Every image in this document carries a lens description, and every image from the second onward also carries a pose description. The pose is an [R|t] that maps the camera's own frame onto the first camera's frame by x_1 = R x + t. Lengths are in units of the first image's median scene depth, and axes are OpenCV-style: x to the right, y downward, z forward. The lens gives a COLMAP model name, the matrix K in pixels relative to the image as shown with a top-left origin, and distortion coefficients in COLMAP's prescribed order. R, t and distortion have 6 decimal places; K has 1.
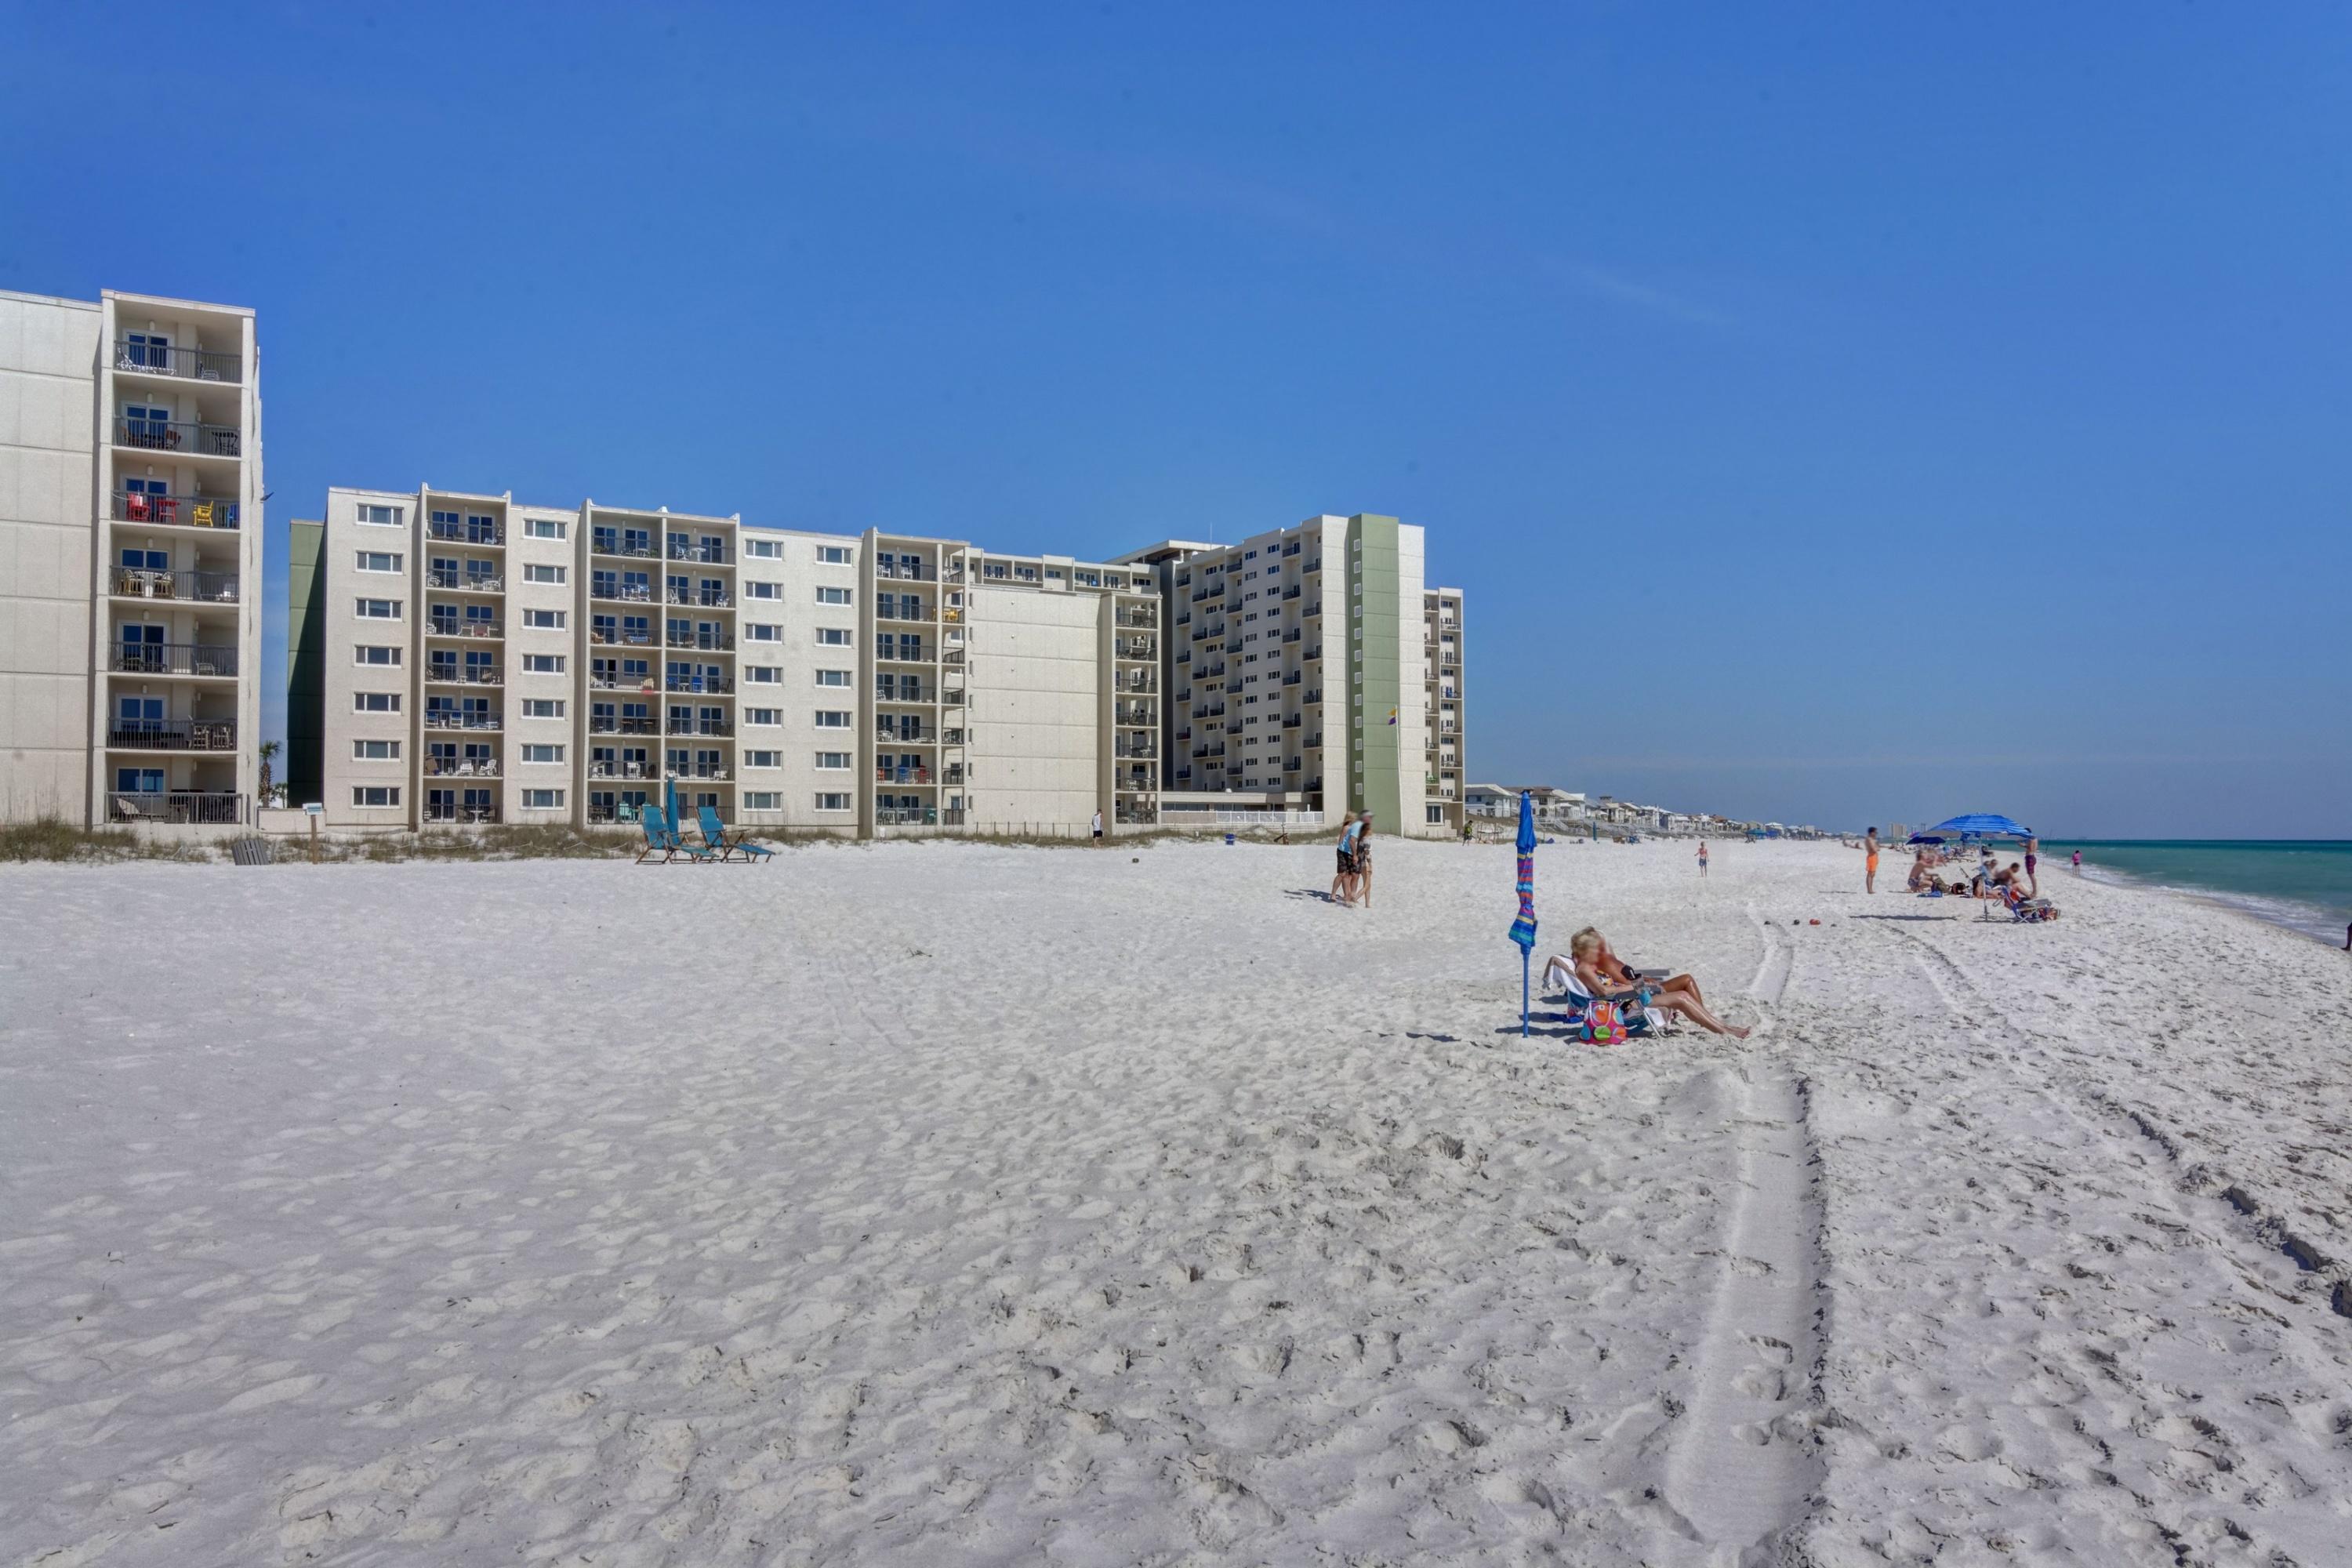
lens RADIAL K [[1592.9, 0, 1182.6], [0, 1592.9, 785.5], [0, 0, 1]] dist [0.001073, 0.001221]
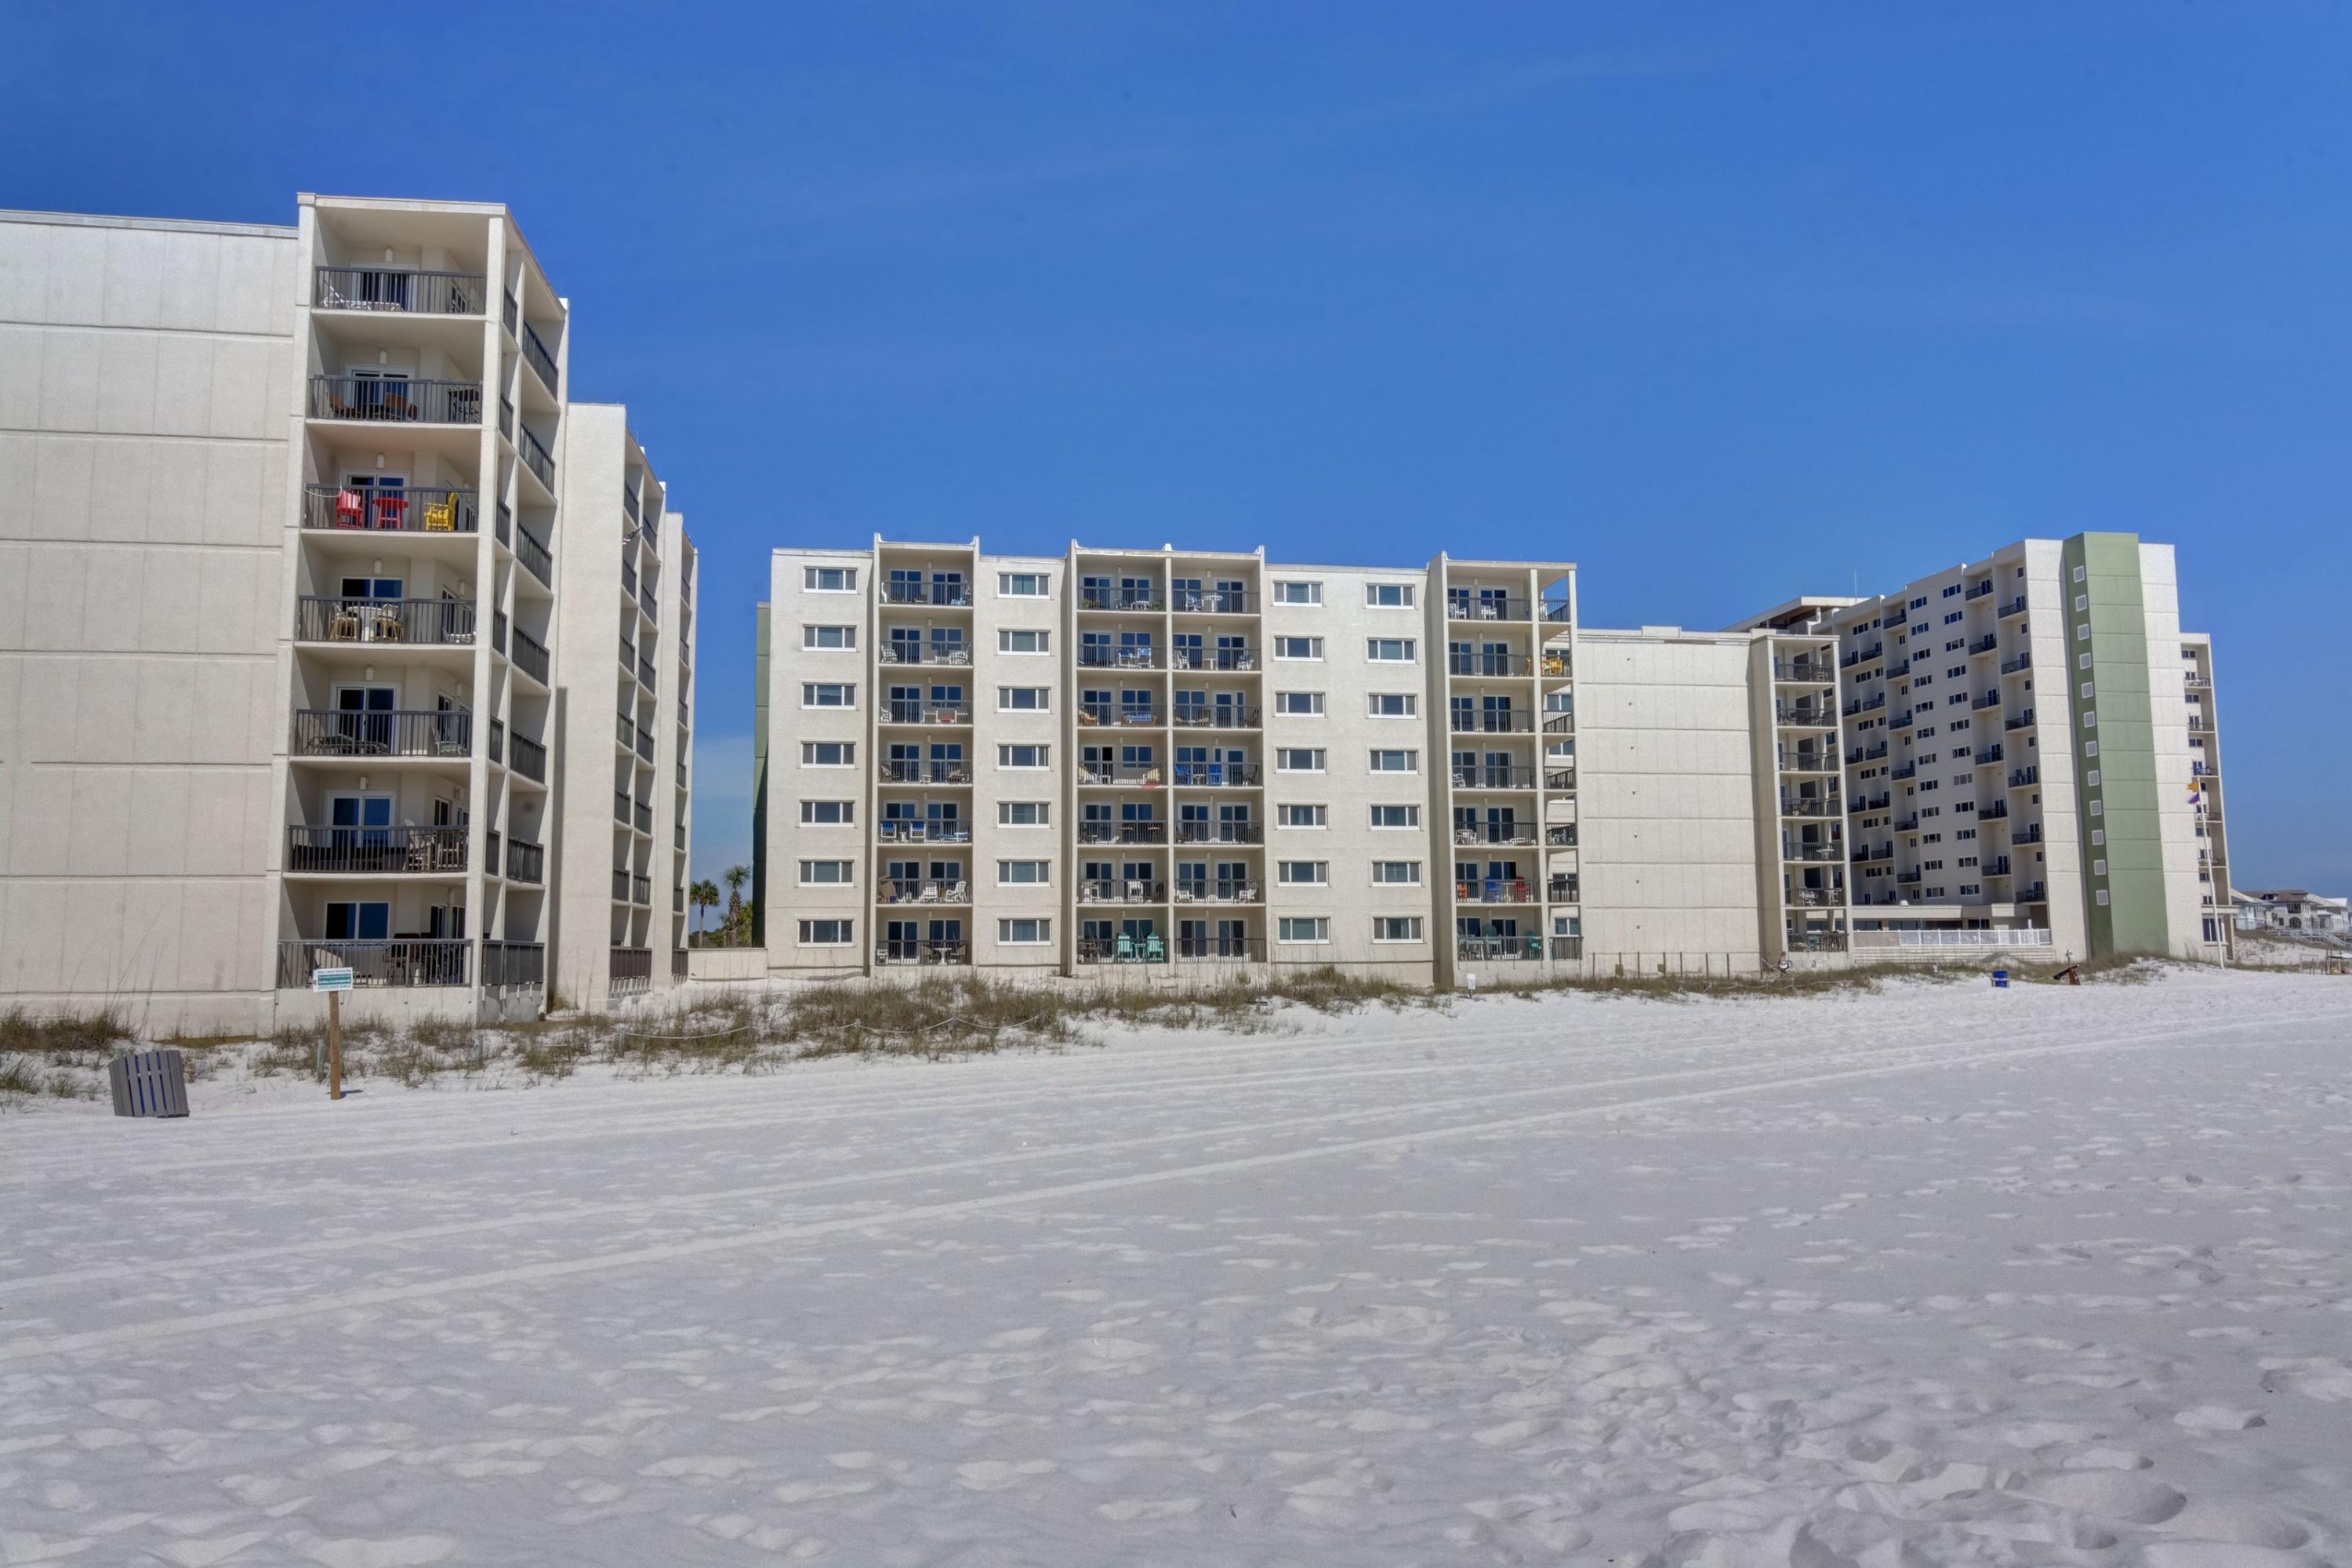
lens RADIAL K [[1592.9, 0, 1182.6], [0, 1592.9, 785.5], [0, 0, 1]] dist [0.001073, 0.001221]
pose [[0.936746, -0.043982, -0.347235, -0.056811], [0.018243, 0.996860, -0.077053, -0.000949], [0.349534, 0.065845, 0.934607, 0.284974]]
